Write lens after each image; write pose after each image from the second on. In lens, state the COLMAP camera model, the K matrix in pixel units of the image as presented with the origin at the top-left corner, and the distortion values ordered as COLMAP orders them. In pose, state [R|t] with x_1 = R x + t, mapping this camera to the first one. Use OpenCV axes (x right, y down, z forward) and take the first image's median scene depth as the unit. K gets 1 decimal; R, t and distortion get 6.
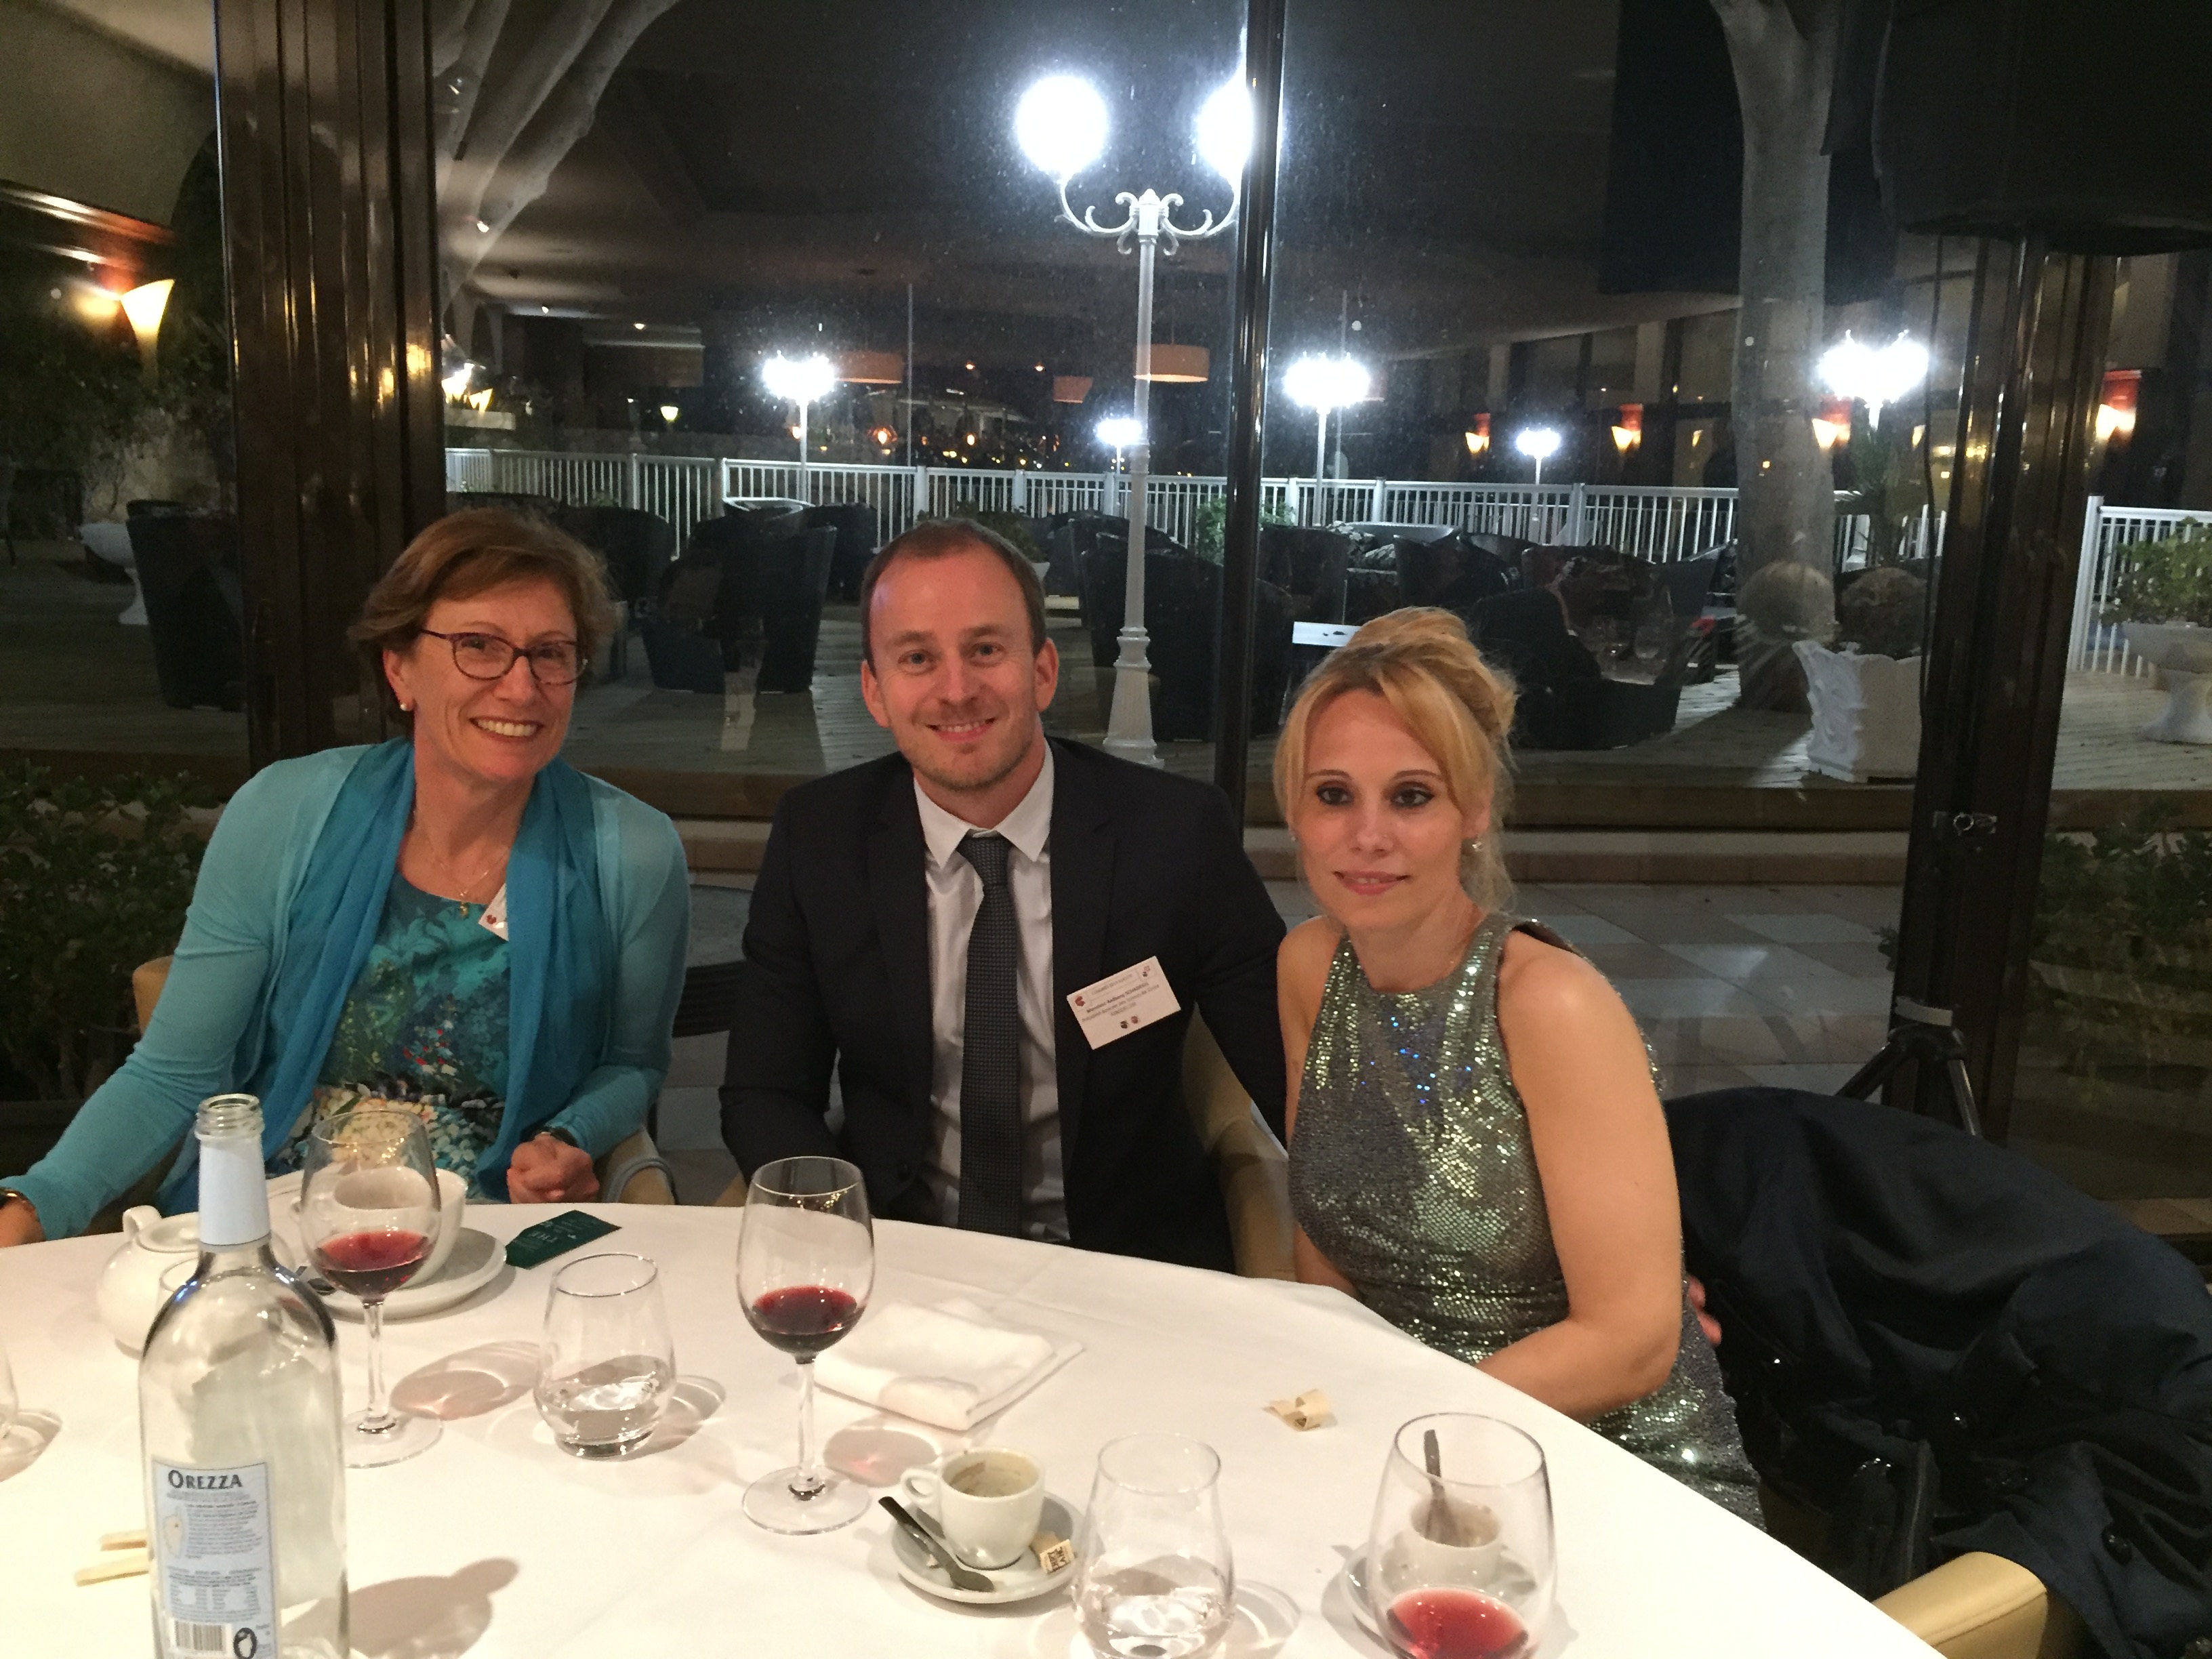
lens RADIAL K [[1885.3, 0, 1095.5], [0, 1885.3, 827.3], [0, 0, 1]] dist [0.050732, -0.047293]
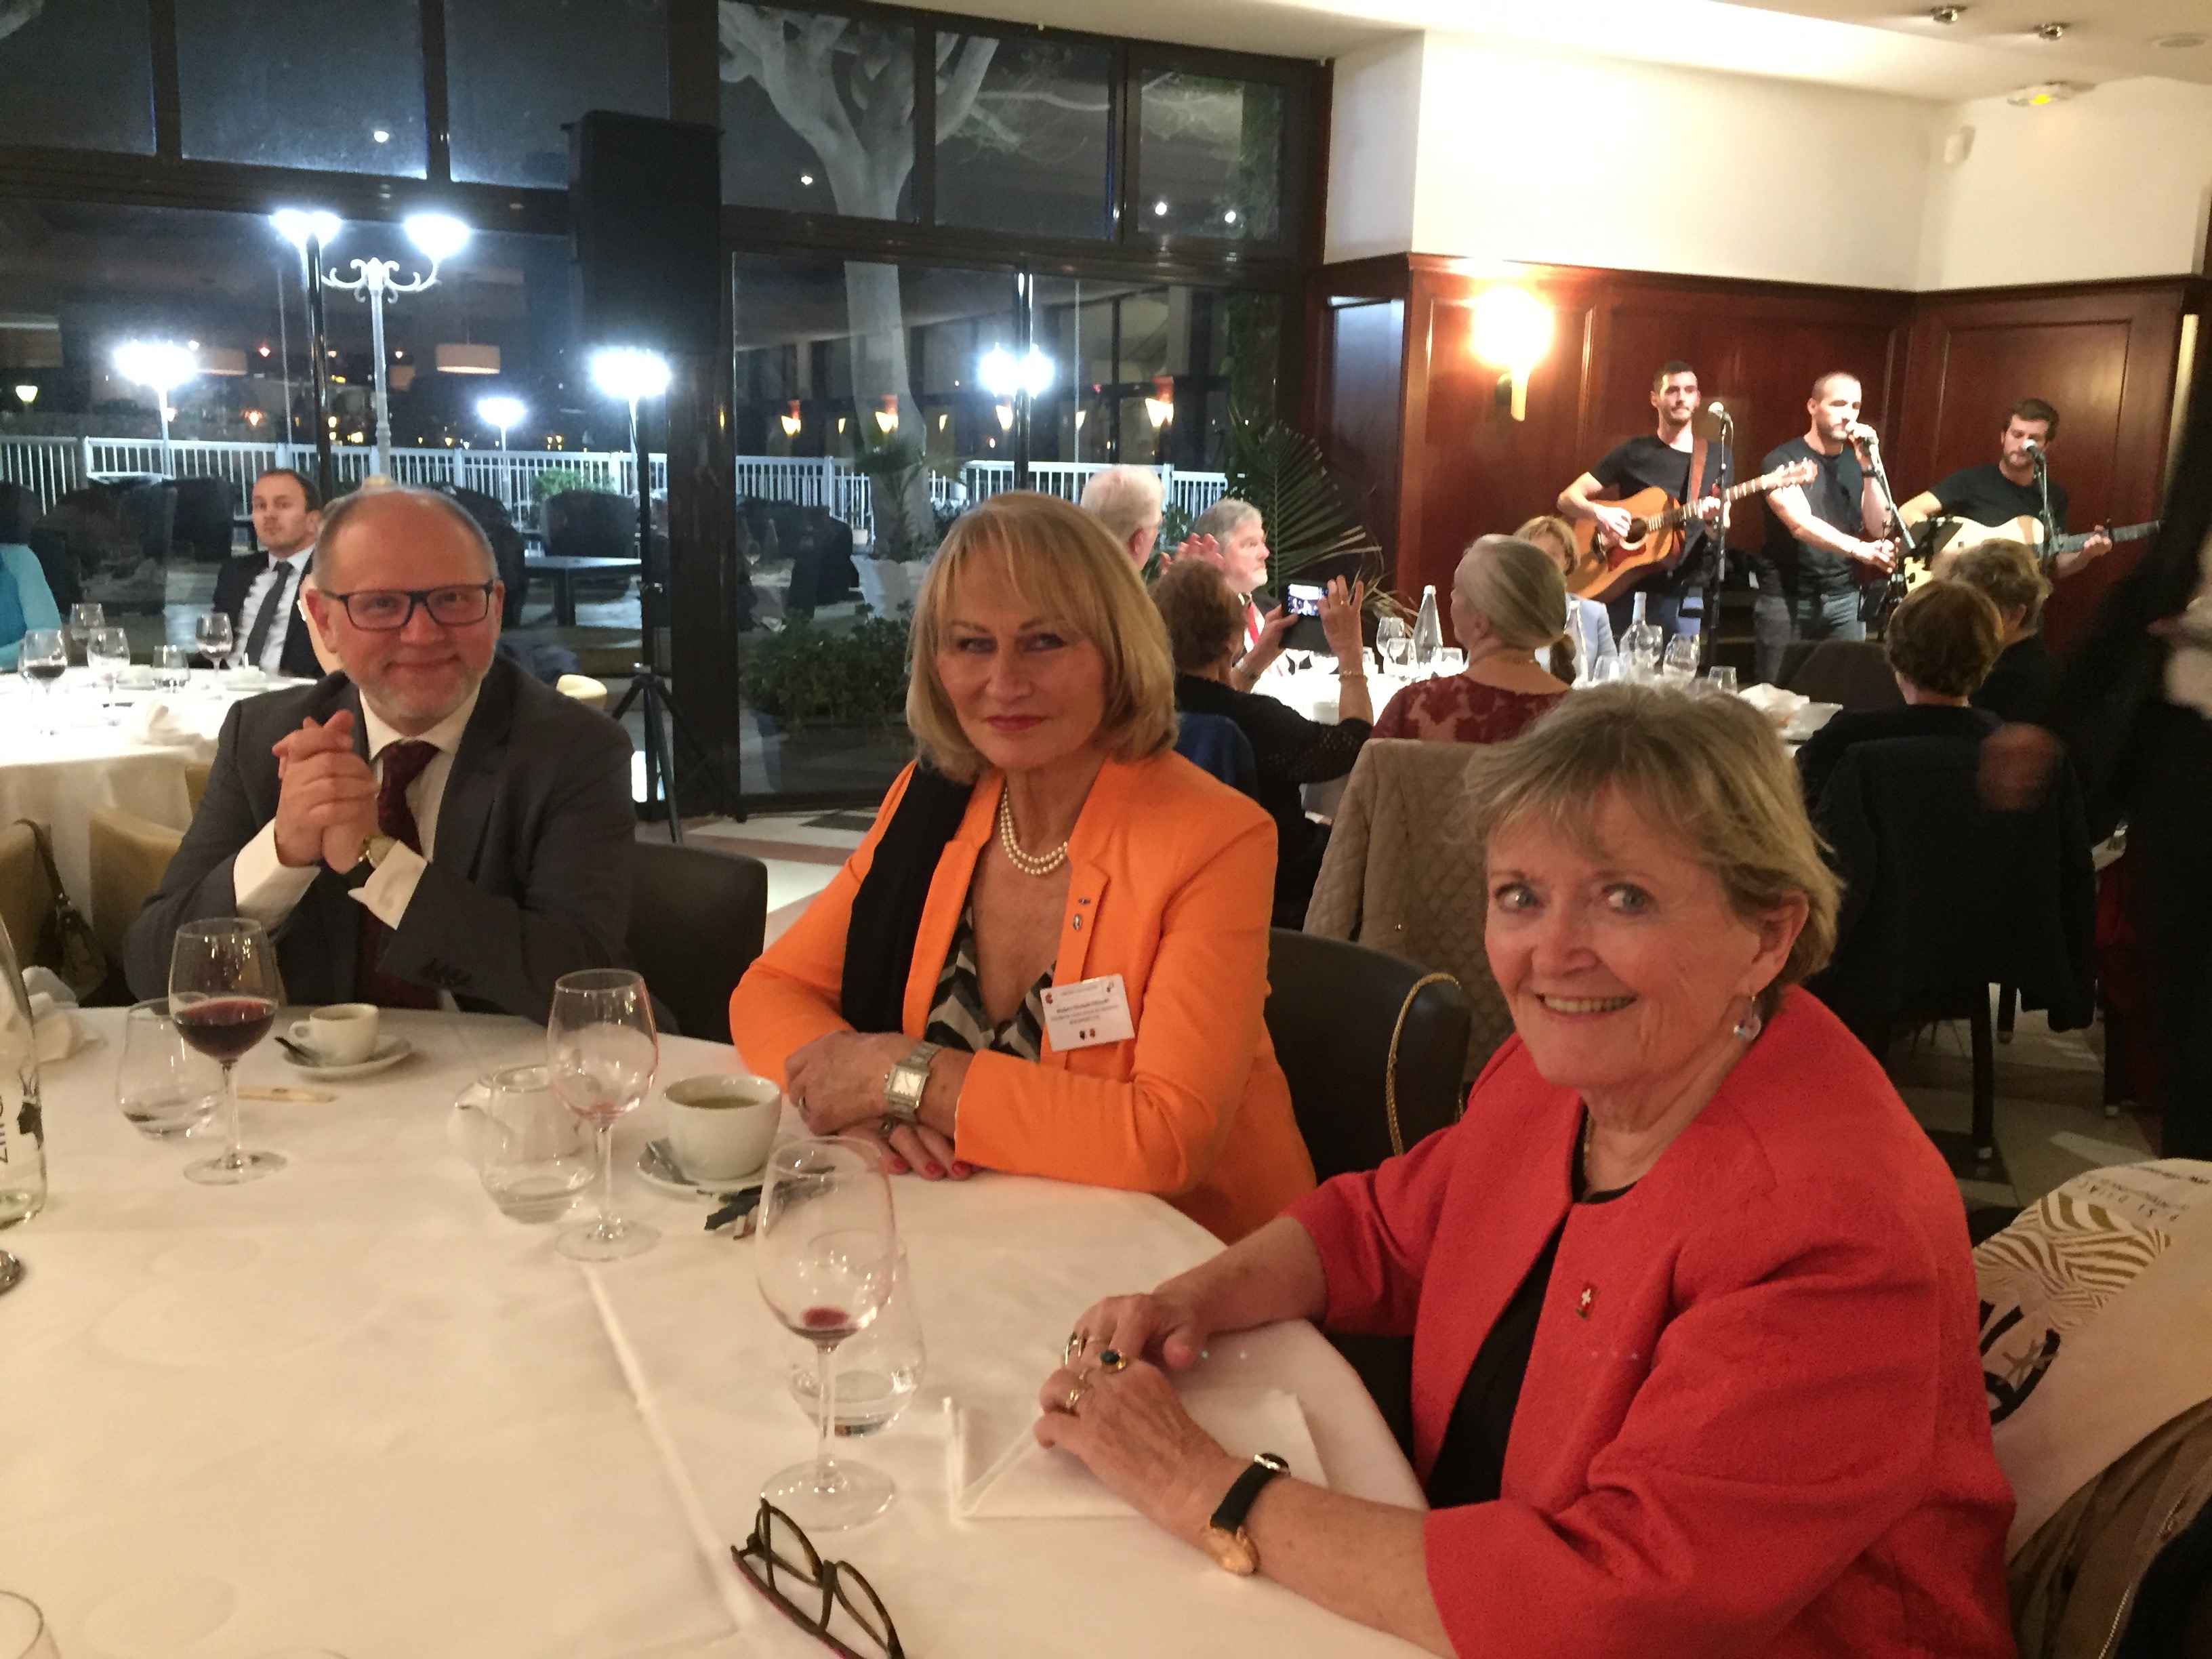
lens RADIAL K [[1885.3, 0, 1112.8], [0, 1885.3, 845.3], [0, 0, 1]] dist [0.050732, -0.047293]
pose [[0.958623, -0.064944, 0.277173, 0.057940], [0.059433, 0.997833, 0.028246, 0.050149], [-0.278407, -0.010604, 0.960405, -0.257056]]
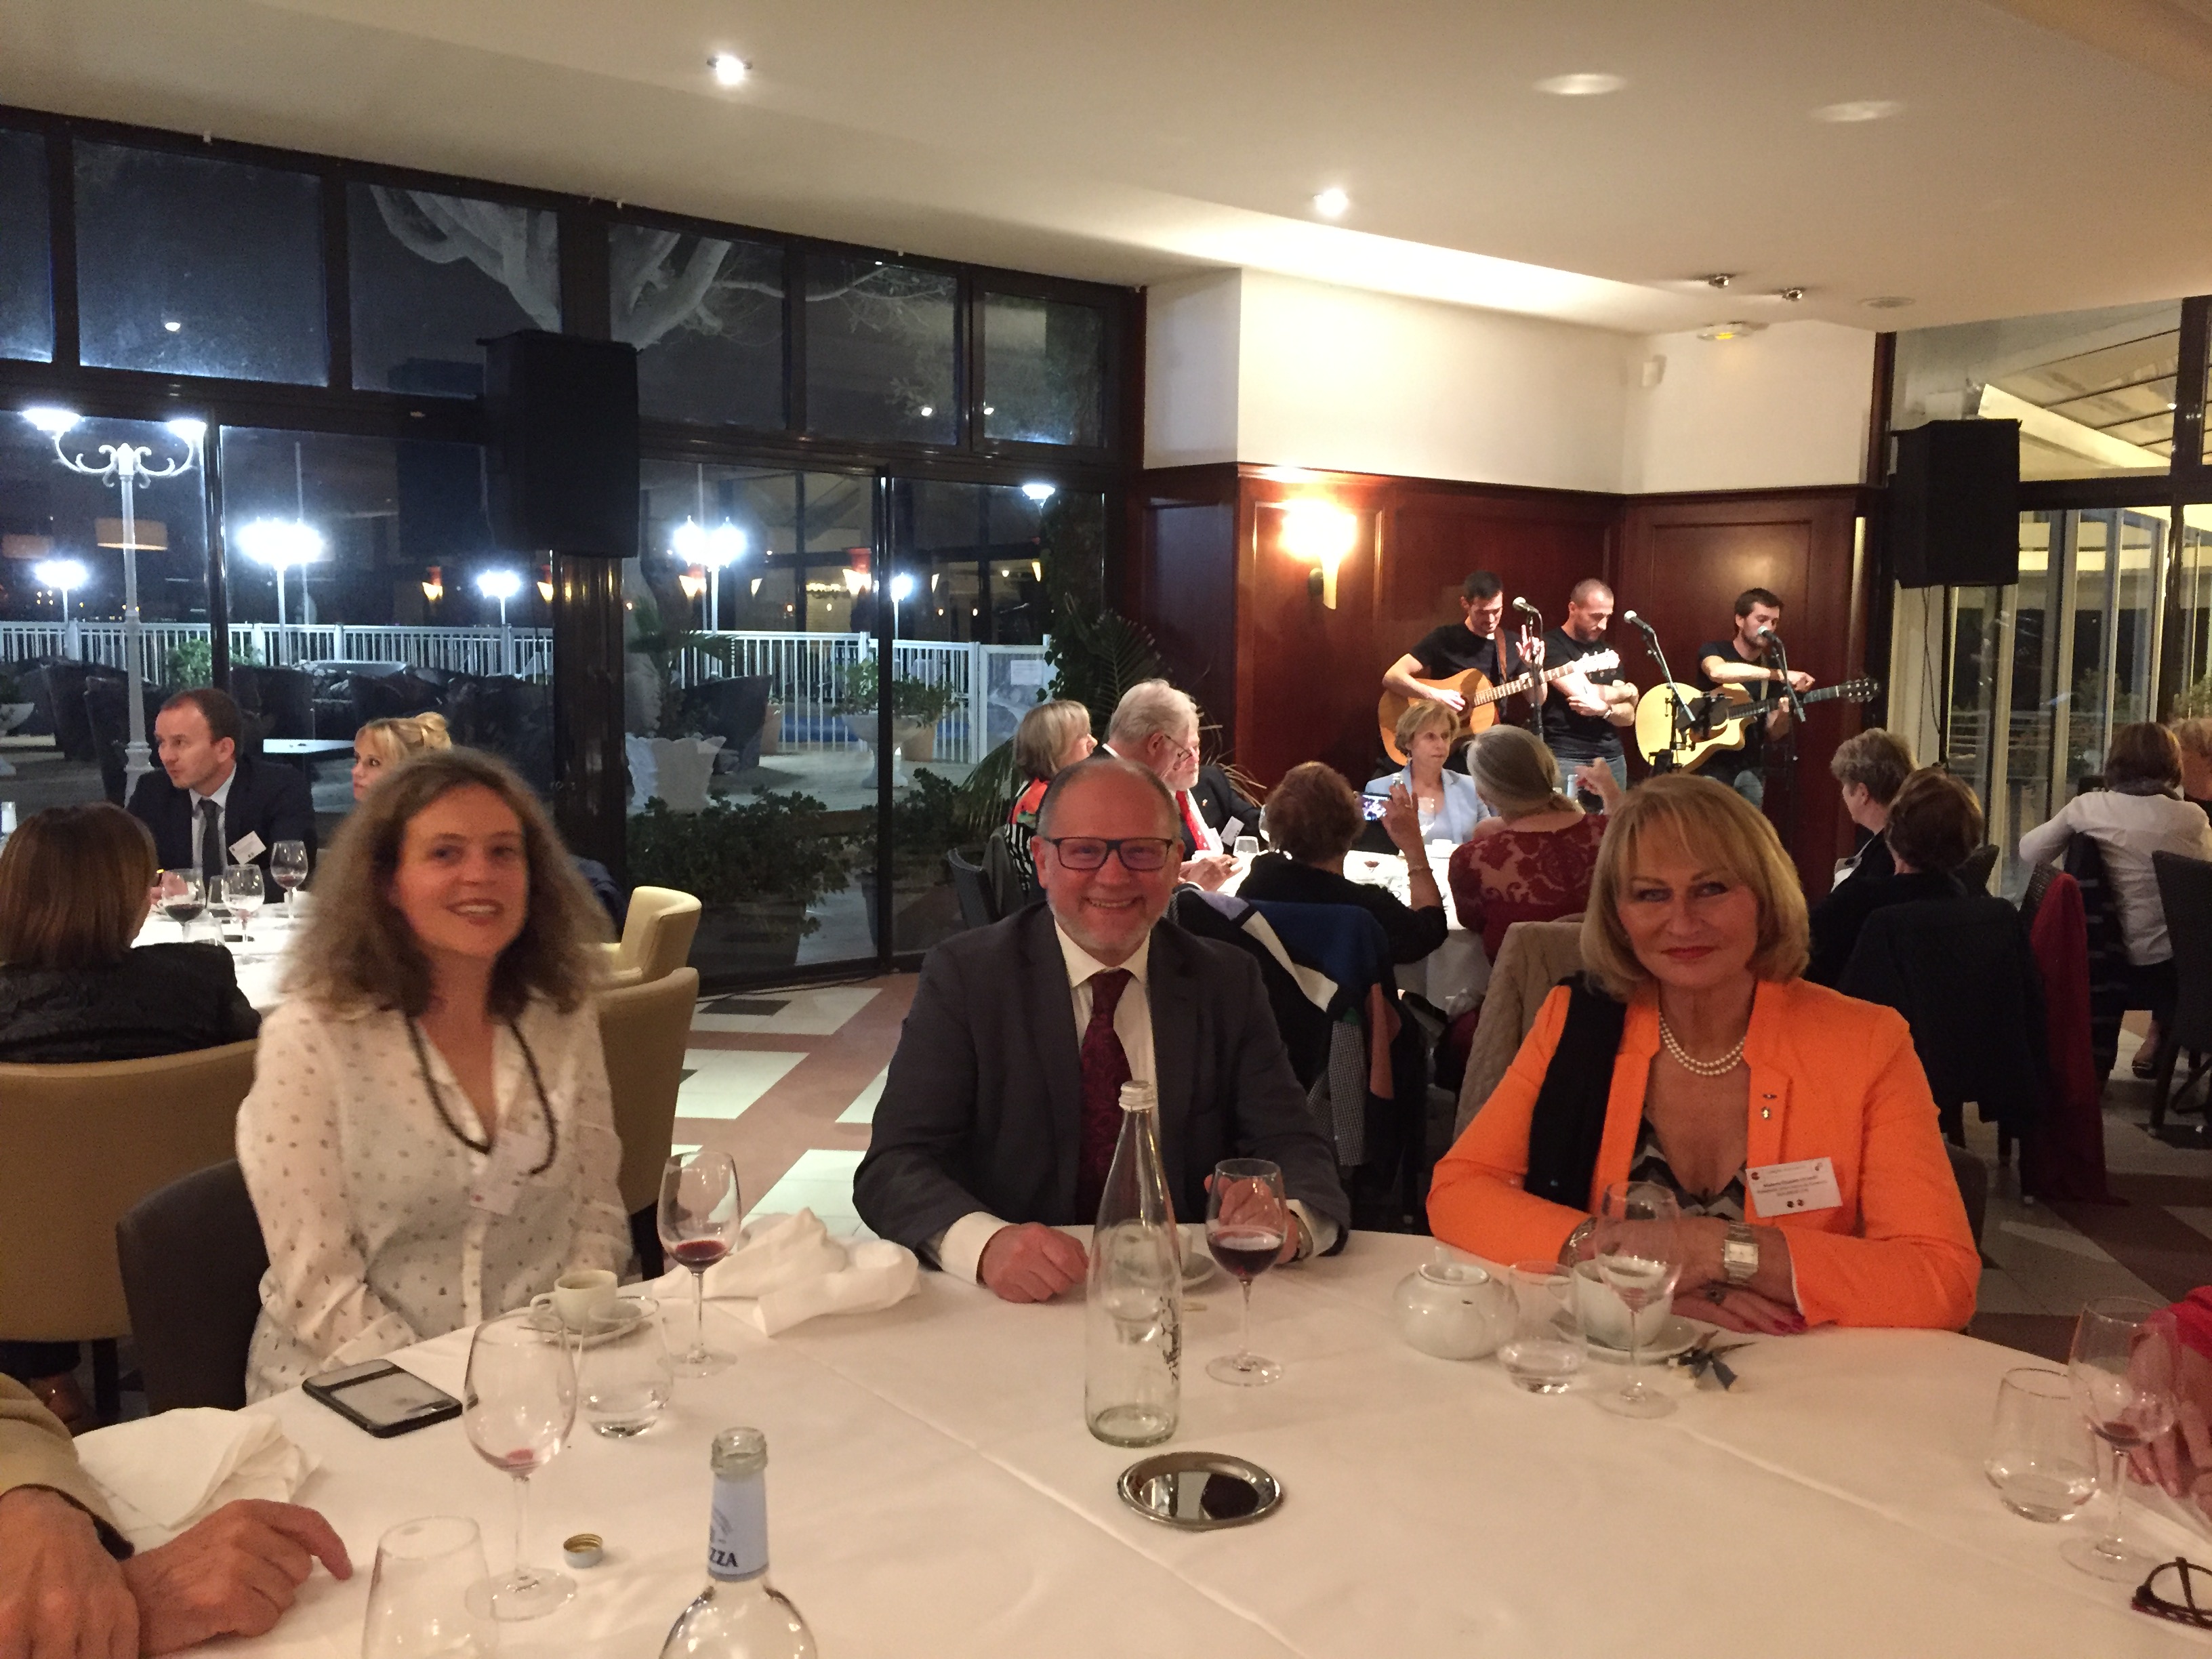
lens RADIAL K [[1885.3, 0, 1104.1], [0, 1885.3, 818.9], [0, 0, 1]] dist [0.050732, -0.047293]
pose [[0.869624, -0.070676, 0.488630, -0.021637], [0.104906, 0.993552, -0.042995, 0.037223], [-0.482440, 0.088650, 0.871431, -0.249710]]
